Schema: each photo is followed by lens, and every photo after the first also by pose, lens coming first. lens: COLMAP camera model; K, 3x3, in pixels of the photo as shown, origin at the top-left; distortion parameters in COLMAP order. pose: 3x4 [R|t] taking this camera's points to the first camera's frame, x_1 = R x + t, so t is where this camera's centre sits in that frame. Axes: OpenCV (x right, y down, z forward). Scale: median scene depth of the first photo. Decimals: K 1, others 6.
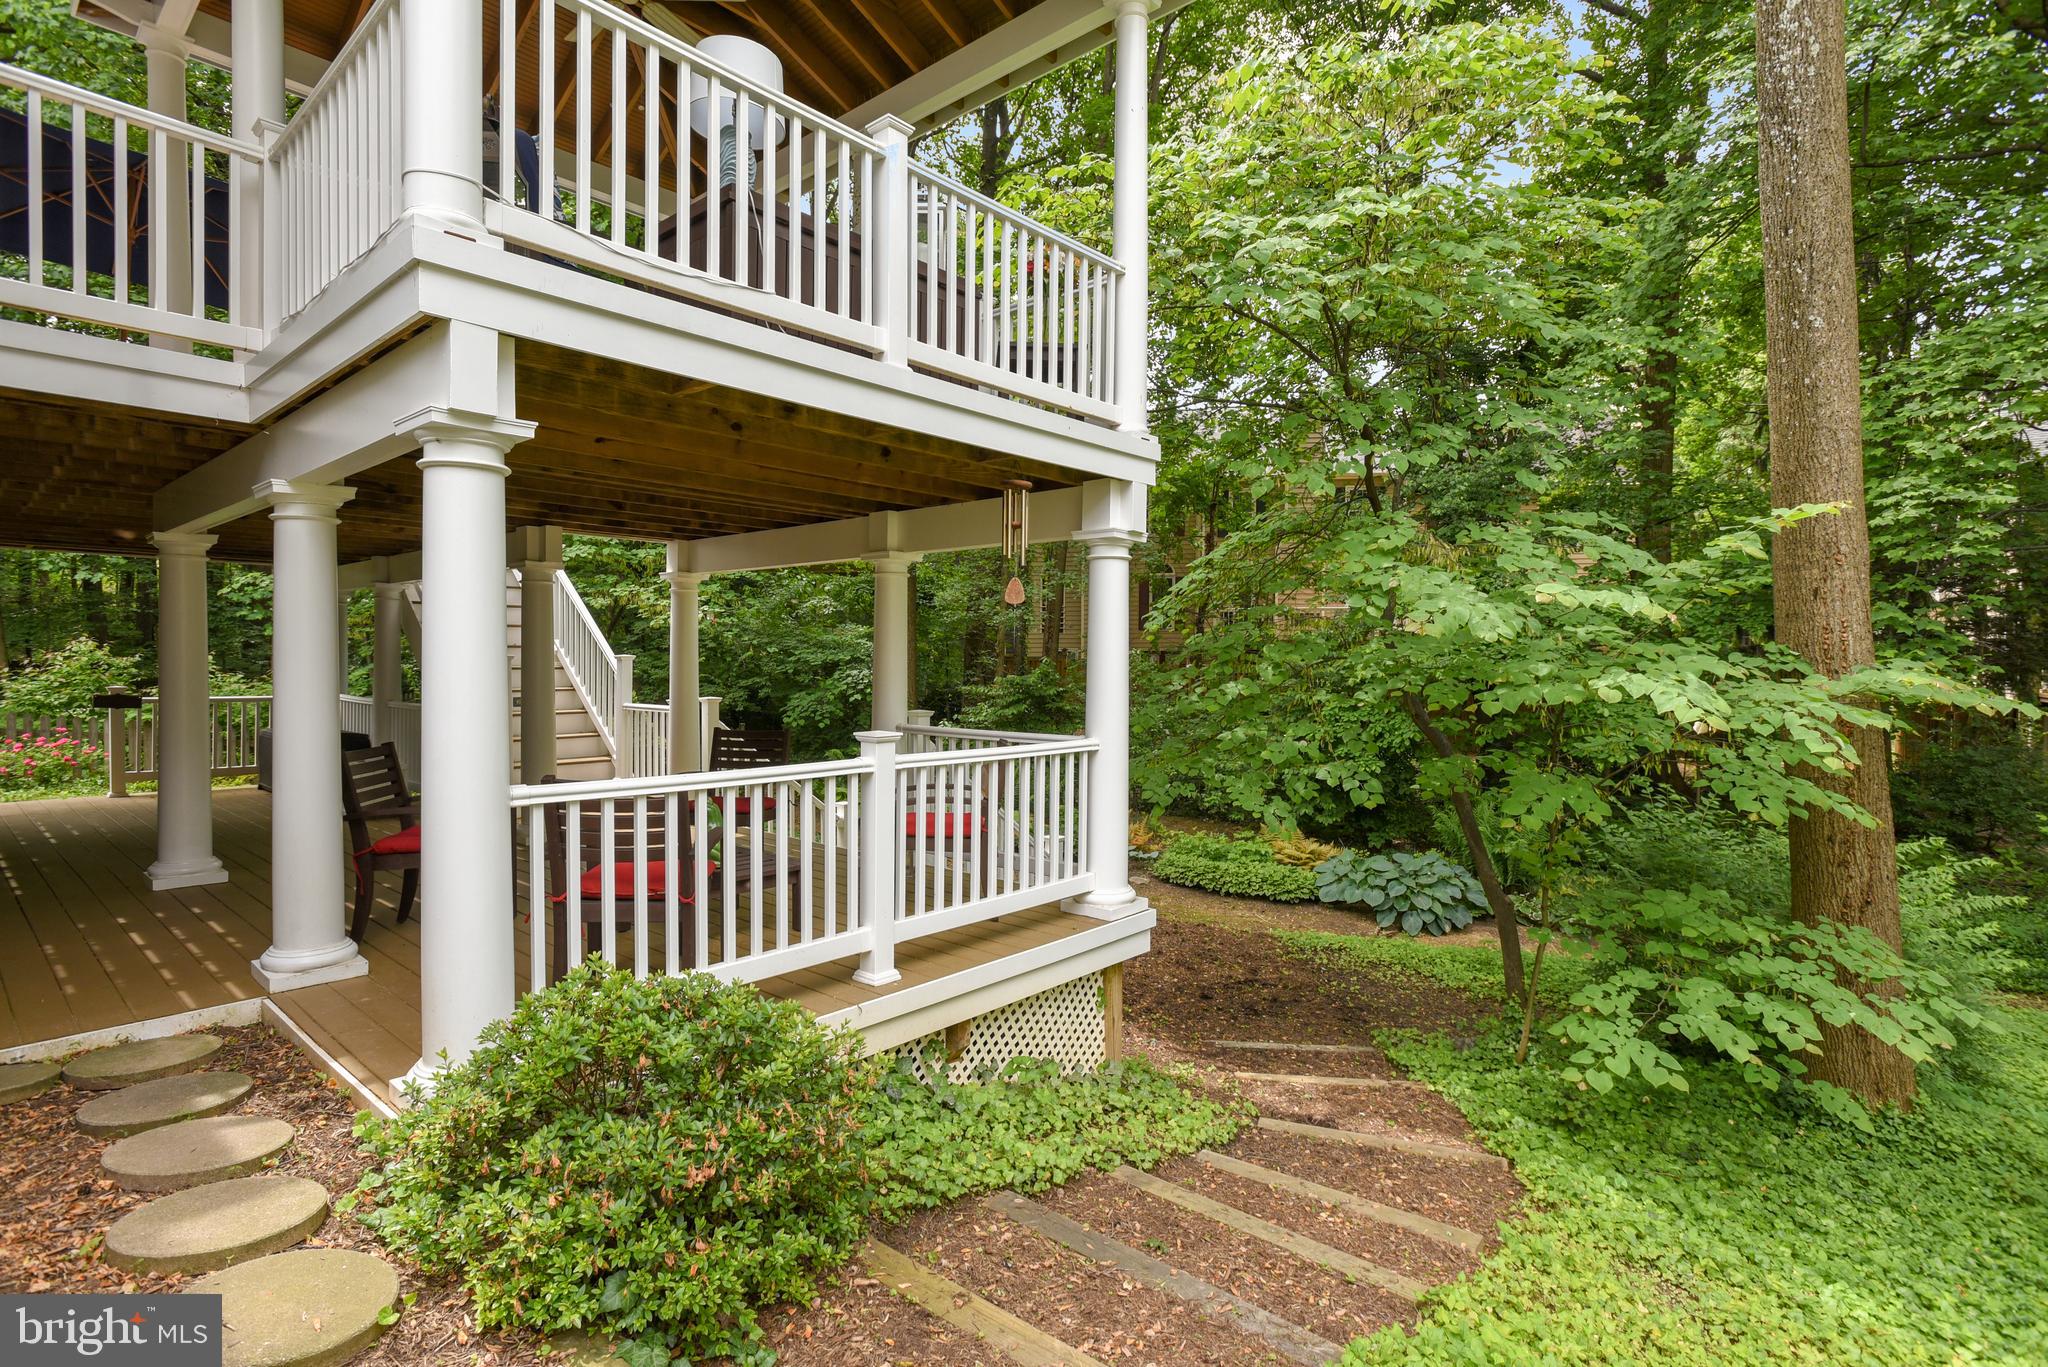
lens RADIAL K [[995.5, 0, 1019.7], [0, 995.5, 693.5], [0, 0, 1]] dist [-0.020074, 0.007684]
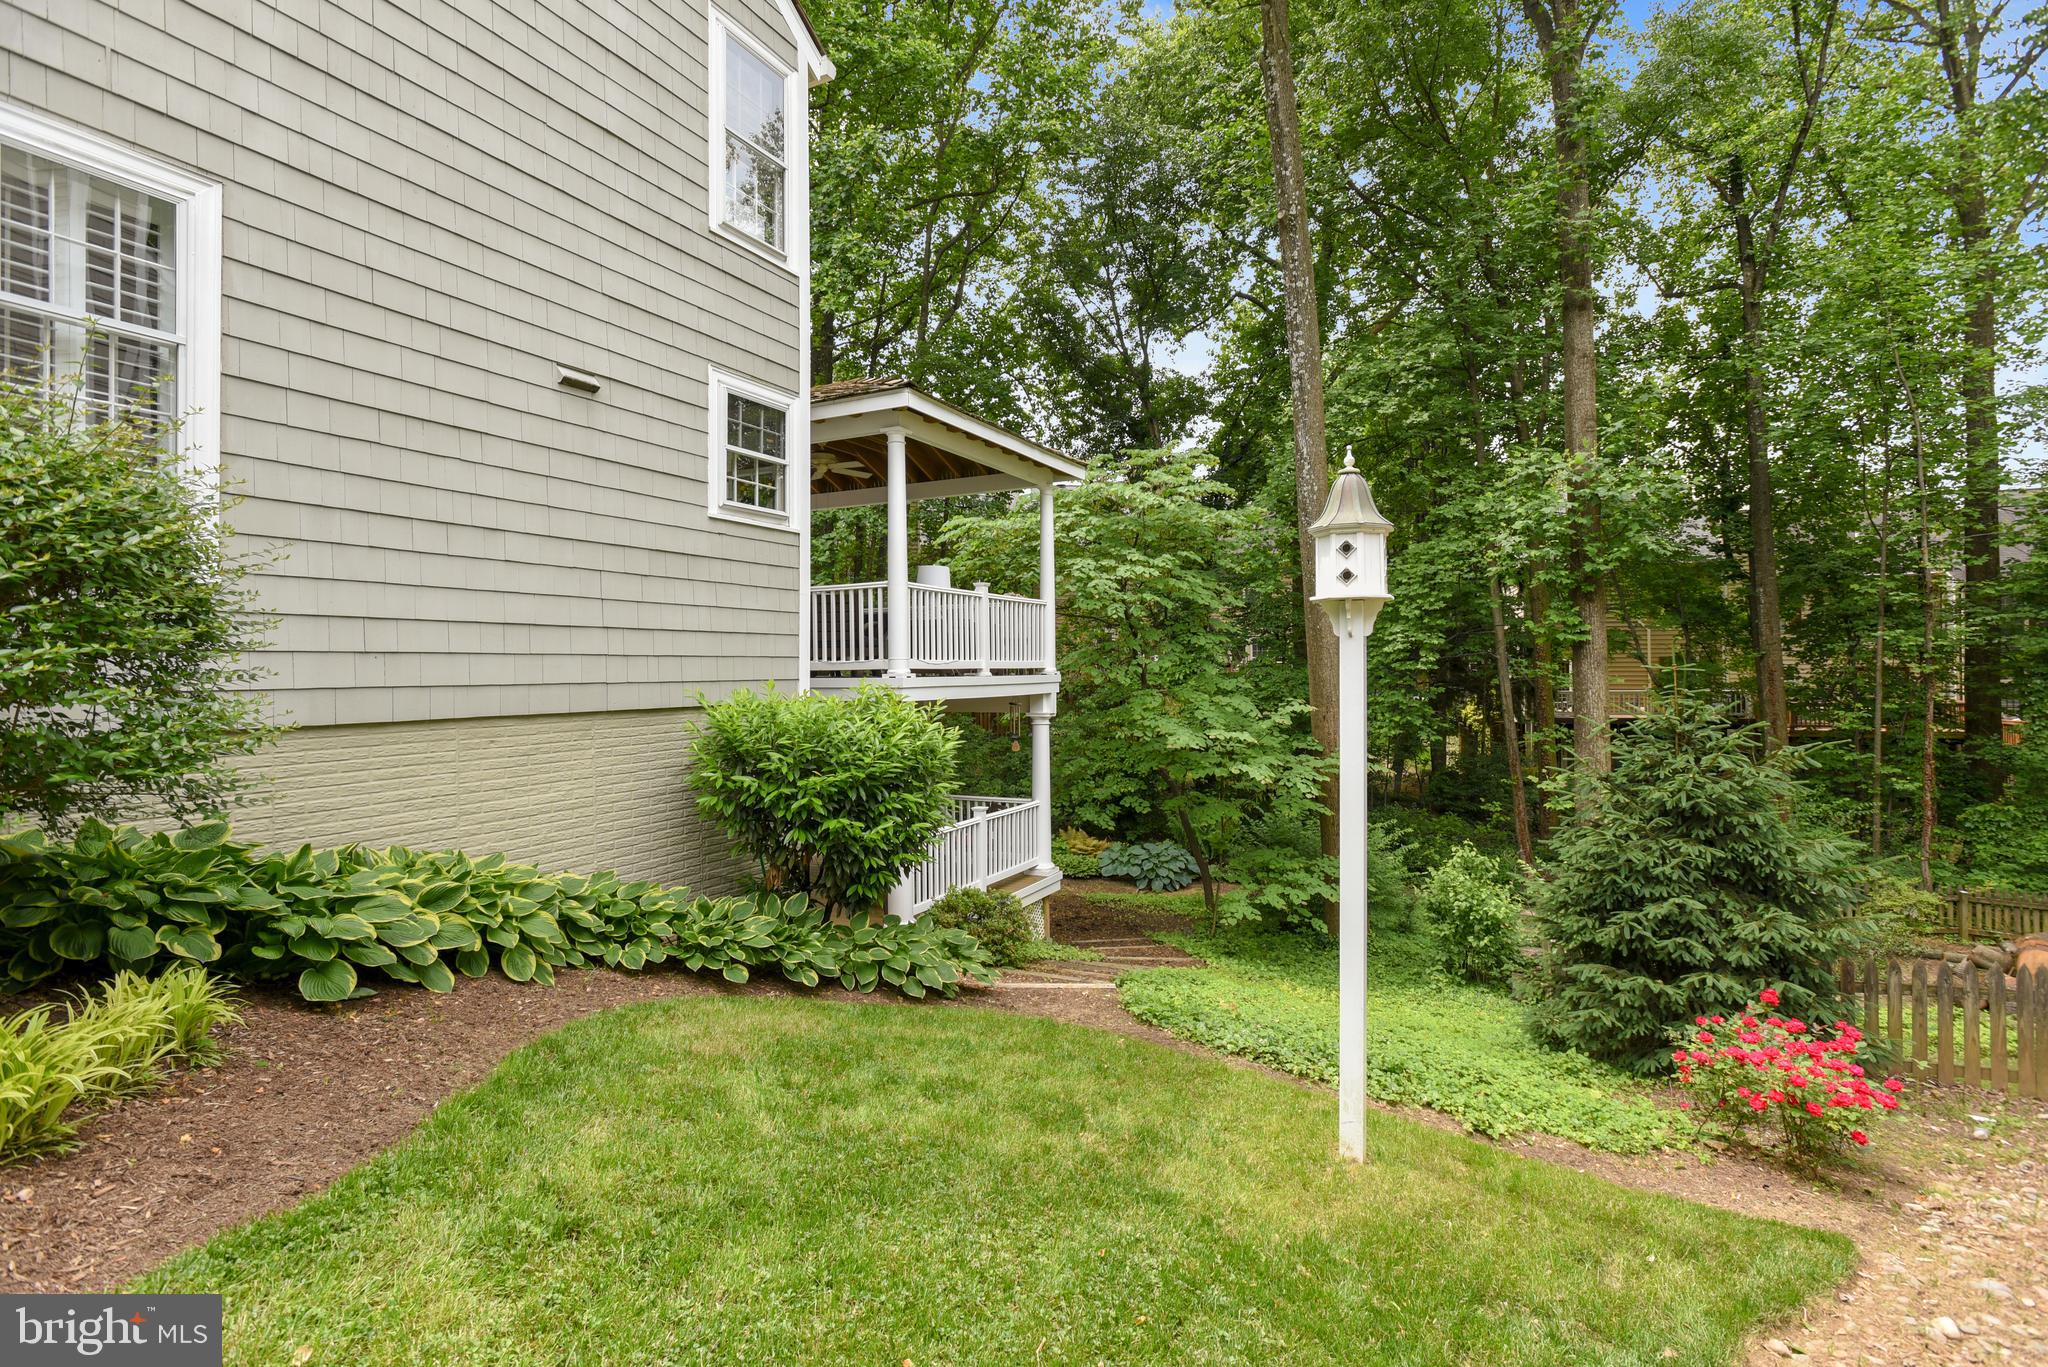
lens RADIAL K [[995.5, 0, 1009.5], [0, 995.5, 677.4], [0, 0, 1]] dist [-0.020074, 0.007684]
pose [[0.969316, -0.019681, 0.245030, -0.329842], [0.025737, 0.999437, -0.021536, -0.115209], [-0.244468, 0.027182, 0.969276, -0.755636]]
